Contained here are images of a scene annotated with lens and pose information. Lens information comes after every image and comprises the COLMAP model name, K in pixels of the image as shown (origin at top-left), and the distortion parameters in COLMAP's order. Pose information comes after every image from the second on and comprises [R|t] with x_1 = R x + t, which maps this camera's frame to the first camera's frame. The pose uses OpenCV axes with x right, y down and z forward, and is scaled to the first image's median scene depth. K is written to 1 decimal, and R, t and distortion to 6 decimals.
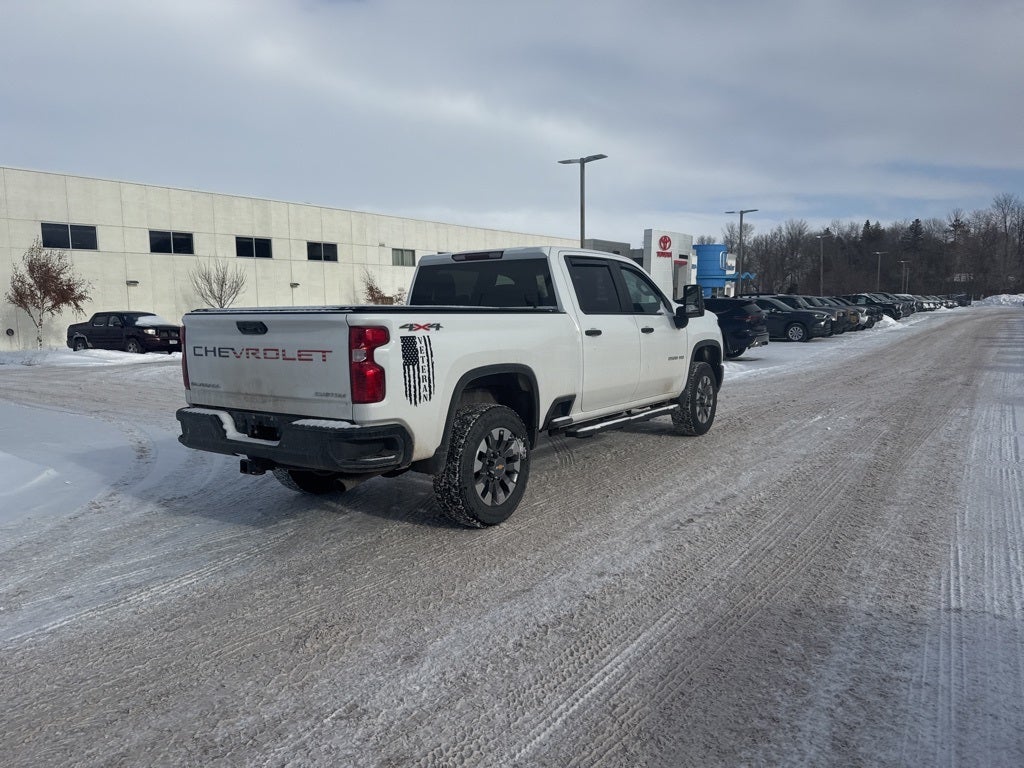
lens RADIAL K [[709.9, 0, 512.0], [0, 709.9, 384.0], [0, 0, 1]] dist [0.120562, -0.174028]
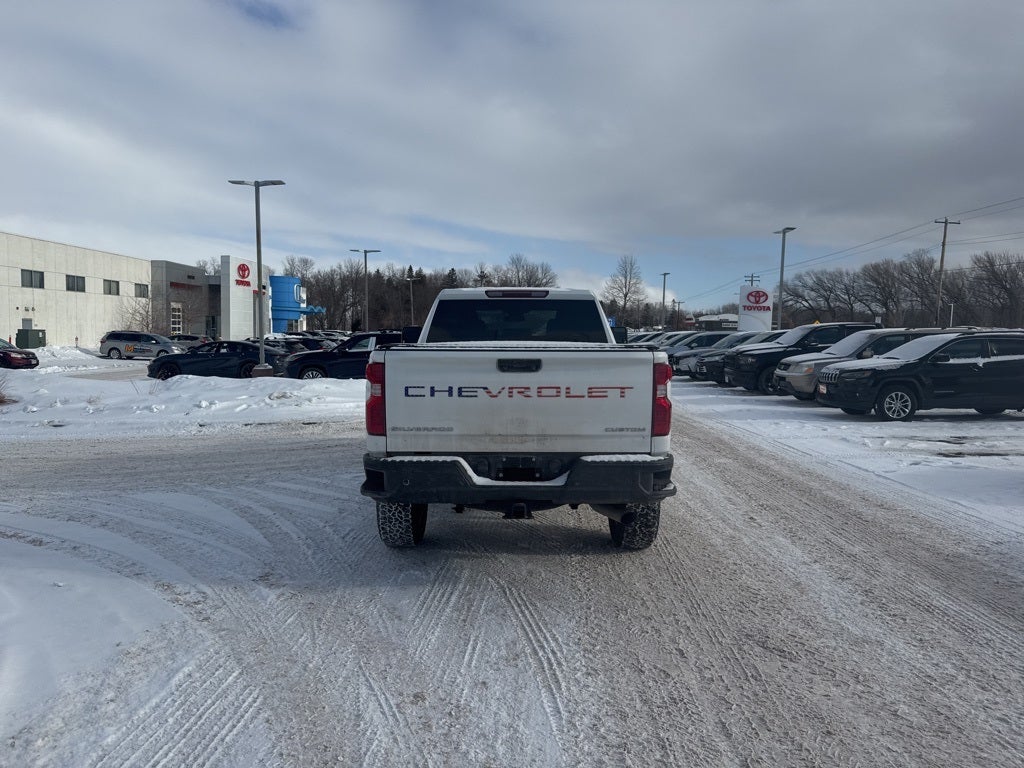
lens RADIAL K [[709.9, 0, 512.0], [0, 709.9, 384.0], [0, 0, 1]] dist [0.120562, -0.174028]
pose [[0.820066, -0.017090, 0.572014, -0.803199], [0.042377, 0.998623, -0.030918, -0.021511], [-0.570698, 0.049595, 0.819661, 0.203646]]
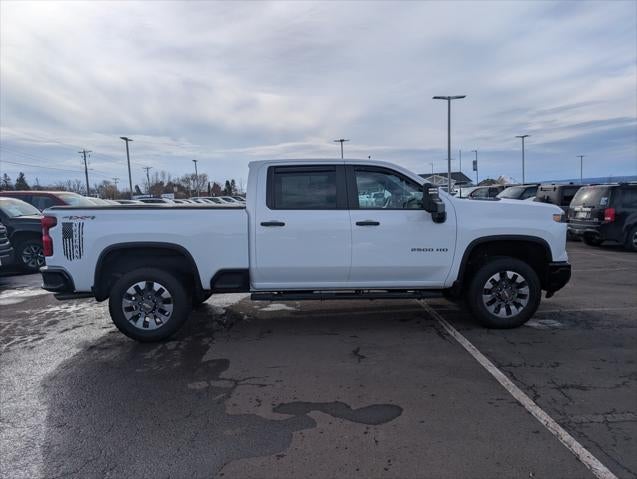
lens RADIAL K [[450.5, 0, 328.6], [0, 450.5, 239.1], [0, 0, 1]] dist [0.040727, -0.046953]
pose [[0.607172, 0.075051, -0.791018, 0.988121], [-0.073673, 0.996558, 0.038002, -0.098488], [0.791147, 0.035203, 0.610612, 0.679554]]
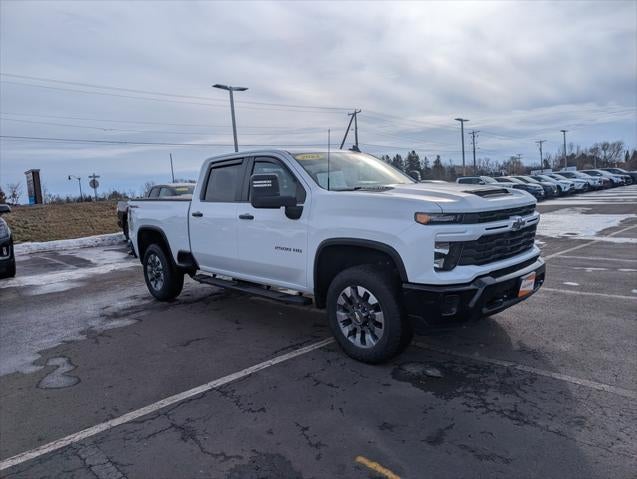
lens RADIAL K [[450.5, 0, 328.6], [0, 450.5, 239.1], [0, 0, 1]] dist [0.040727, -0.046953]
pose [[-0.179000, 0.135316, -0.974499, 1.173178], [-0.049063, 0.988037, 0.146208, -0.205475], [0.982625, 0.073983, -0.170220, 1.699634]]
